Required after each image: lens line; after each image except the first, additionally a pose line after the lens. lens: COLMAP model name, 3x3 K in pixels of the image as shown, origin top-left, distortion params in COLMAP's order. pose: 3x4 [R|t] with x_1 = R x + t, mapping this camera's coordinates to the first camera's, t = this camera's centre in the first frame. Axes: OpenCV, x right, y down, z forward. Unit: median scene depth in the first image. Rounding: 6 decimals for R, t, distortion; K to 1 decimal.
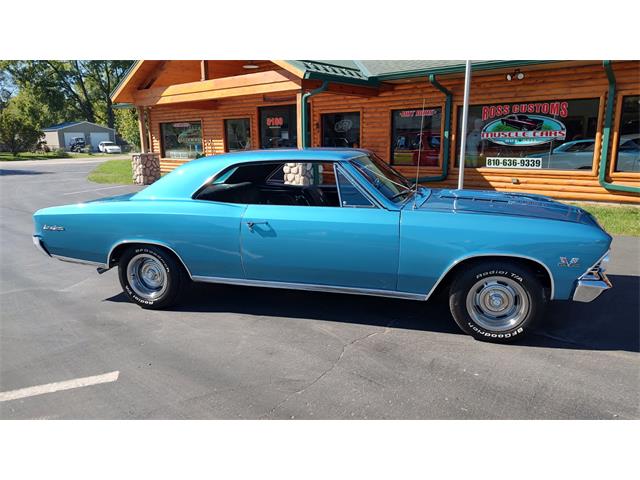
lens RADIAL K [[462.4, 0, 320.4], [0, 462.4, 239.7], [0, 0, 1]] dist [0.017980, -0.019276]
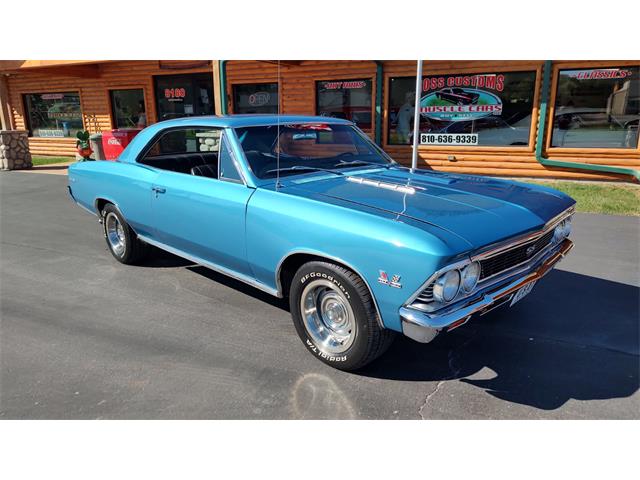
lens RADIAL K [[462.4, 0, 322.4], [0, 462.4, 238.7], [0, 0, 1]] dist [0.017980, -0.019276]
pose [[0.970377, -0.056158, 0.234976, -0.074510], [0.046730, 0.997870, 0.045506, -0.017261], [-0.237031, -0.033178, 0.970935, 0.131381]]
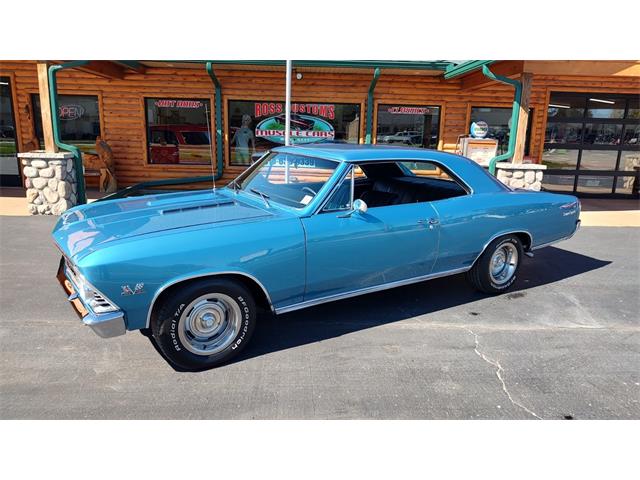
lens RADIAL K [[462.4, 0, 321.6], [0, 462.4, 241.1], [0, 0, 1]] dist [0.017980, -0.019276]
pose [[0.740419, -0.119767, 0.661389, -0.230709], [0.109187, 0.992359, 0.057466, -0.042706], [-0.663218, 0.029666, 0.747838, 0.201076]]
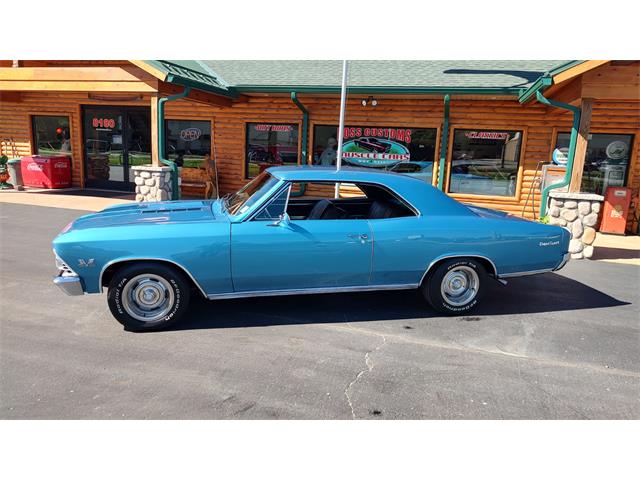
lens RADIAL K [[462.4, 0, 323.1], [0, 462.4, 241.6], [0, 0, 1]] dist [0.017980, -0.019276]
pose [[0.914286, -0.022826, 0.404425, -0.116982], [0.028143, 0.999578, -0.007207, -0.020990], [-0.404090, 0.017971, 0.914543, 0.056423]]
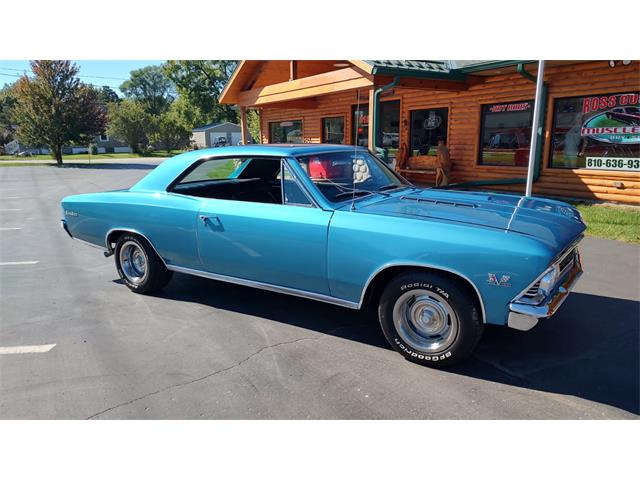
lens RADIAL K [[462.4, 0, 317.6], [0, 462.4, 239.9], [0, 0, 1]] dist [0.017980, -0.019276]
pose [[0.957807, 0.059441, -0.281197, 0.139104], [-0.058662, 0.998215, 0.011195, -0.004338], [0.281360, 0.005773, 0.959585, 0.032925]]
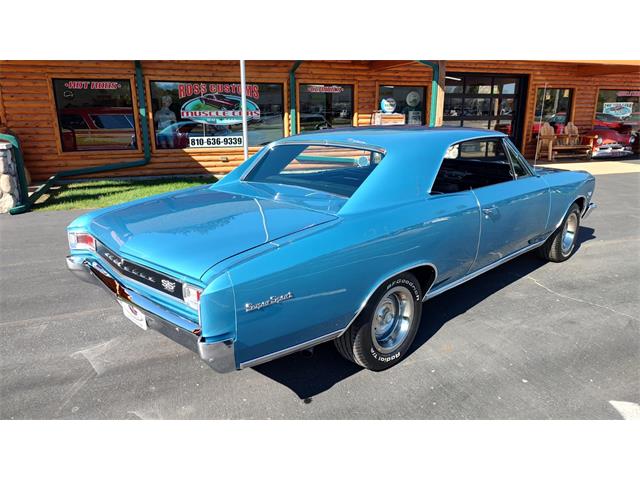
lens RADIAL K [[462.4, 0, 323.4], [0, 462.4, 241.1], [0, 0, 1]] dist [0.017980, -0.019276]
pose [[0.485443, -0.220640, 0.845969, -0.395894], [0.183683, 0.971773, 0.148048, -0.061707], [-0.854755, 0.083521, 0.512268, 0.299103]]
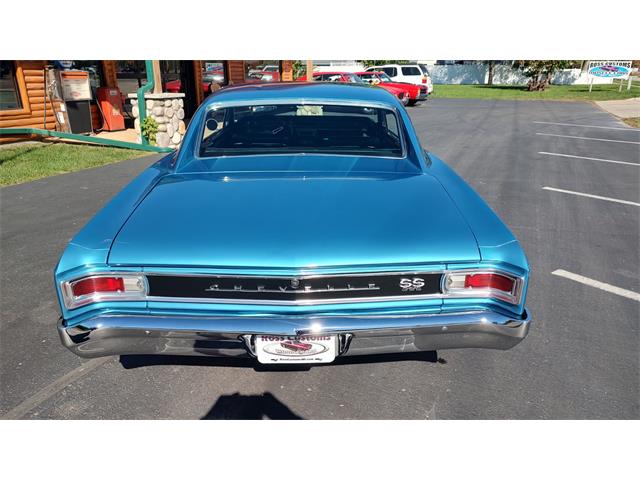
lens RADIAL K [[462.4, 0, 323.3], [0, 462.4, 240.3], [0, 0, 1]] dist [0.017980, -0.019276]
pose [[-0.304403, -0.312287, 0.899897, -0.389987], [0.200263, 0.902635, 0.380979, -0.110294], [-0.931254, 0.296188, -0.212225, 0.535619]]
